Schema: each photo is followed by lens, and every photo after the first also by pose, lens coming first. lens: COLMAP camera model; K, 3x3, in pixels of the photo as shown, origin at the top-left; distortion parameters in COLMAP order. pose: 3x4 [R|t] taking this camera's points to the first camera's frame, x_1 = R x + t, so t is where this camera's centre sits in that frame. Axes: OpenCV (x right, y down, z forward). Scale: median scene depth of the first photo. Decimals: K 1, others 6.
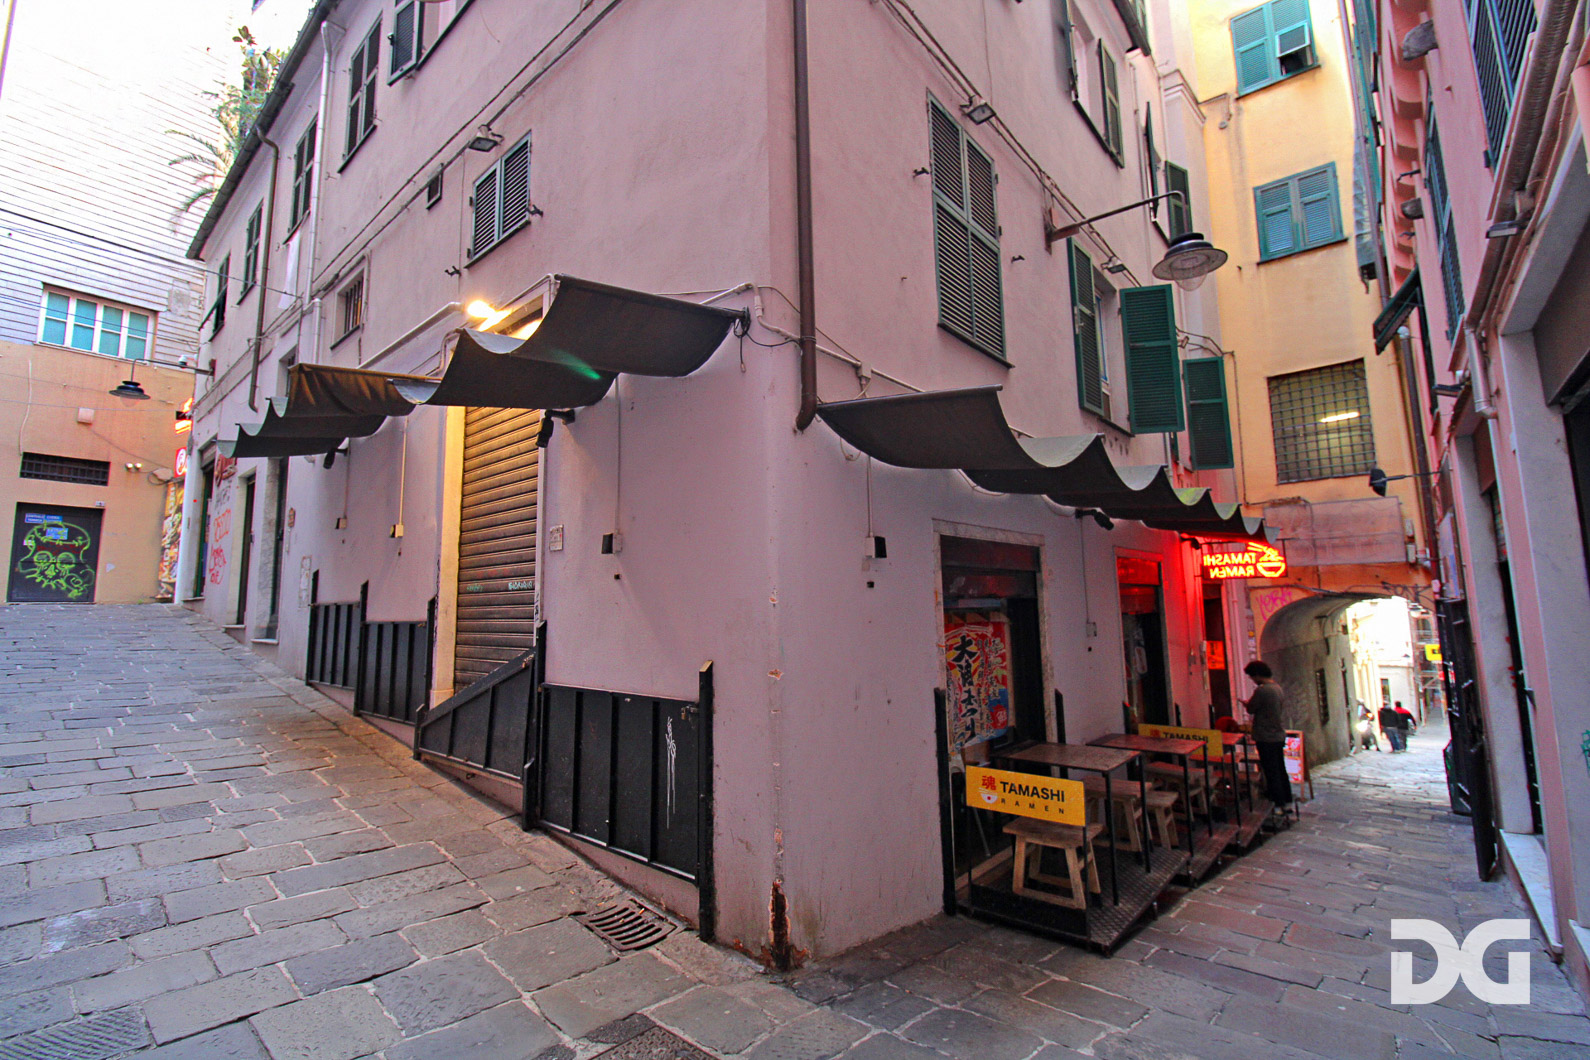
lens RADIAL K [[705.9, 0, 790.0], [0, 705.9, 531.5], [0, 0, 1]] dist [-0.028178, -0.001128]
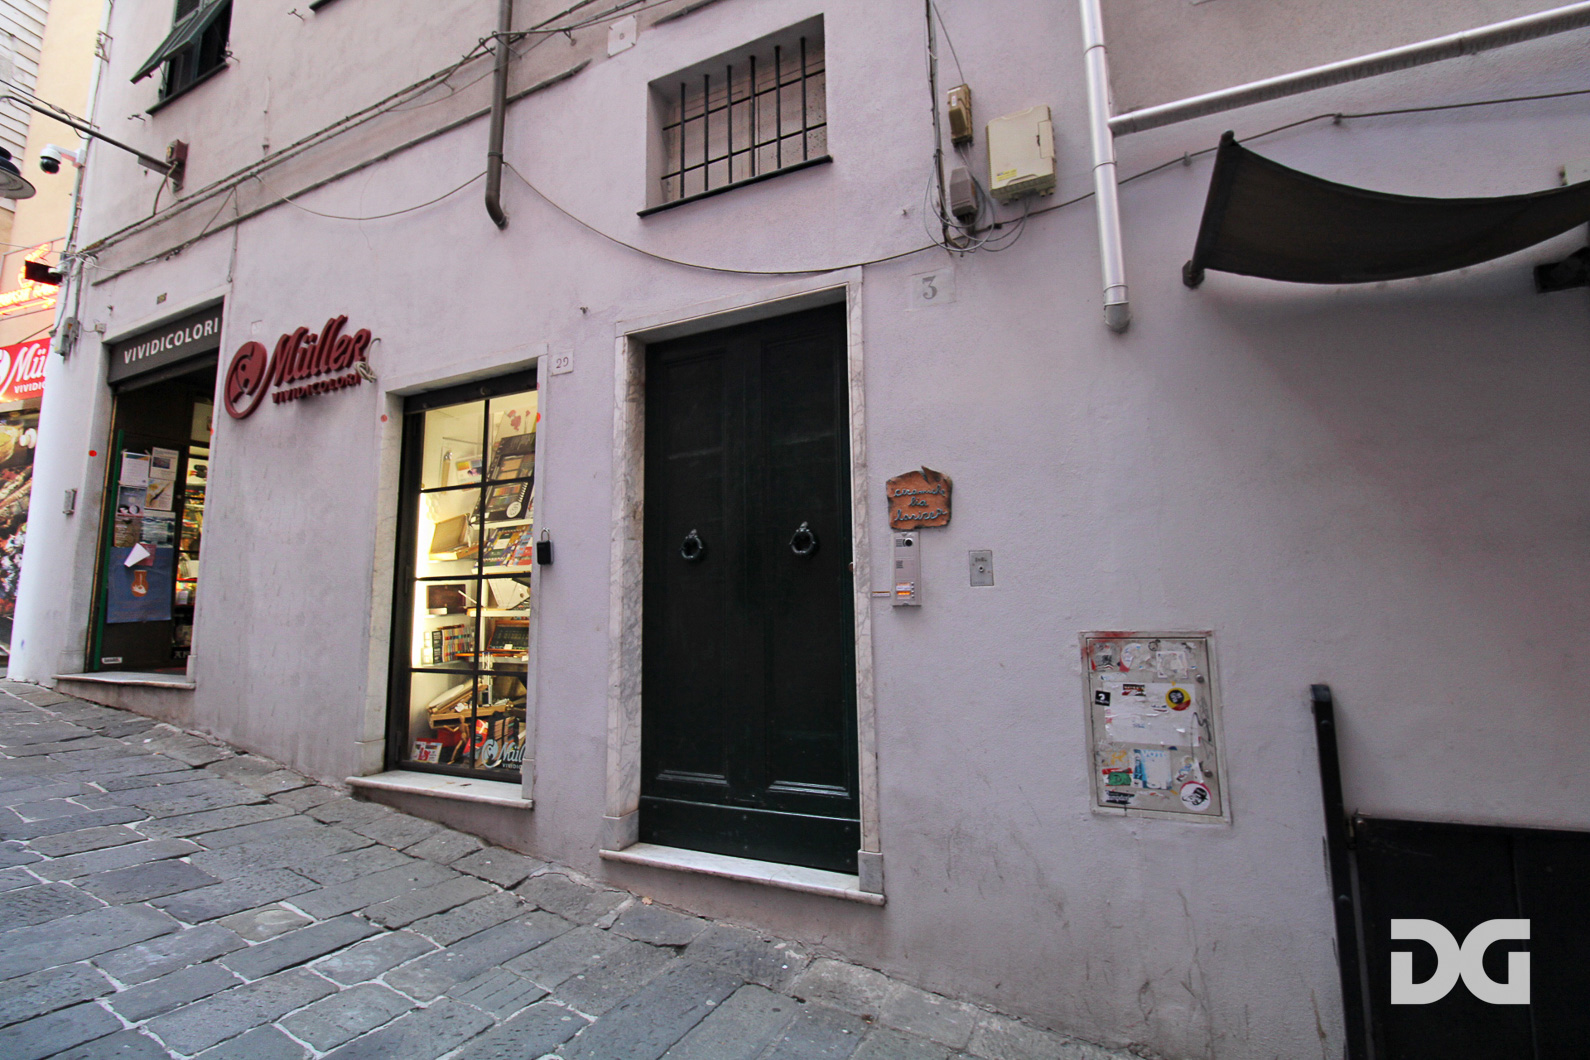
lens RADIAL K [[705.9, 0, 806.2], [0, 705.9, 533.7], [0, 0, 1]] dist [-0.028178, -0.001128]
pose [[0.958920, 0.031063, 0.281971, -0.566416], [-0.028294, 0.999503, -0.013889, 0.000562], [-0.282262, 0.005341, 0.959322, 0.462514]]
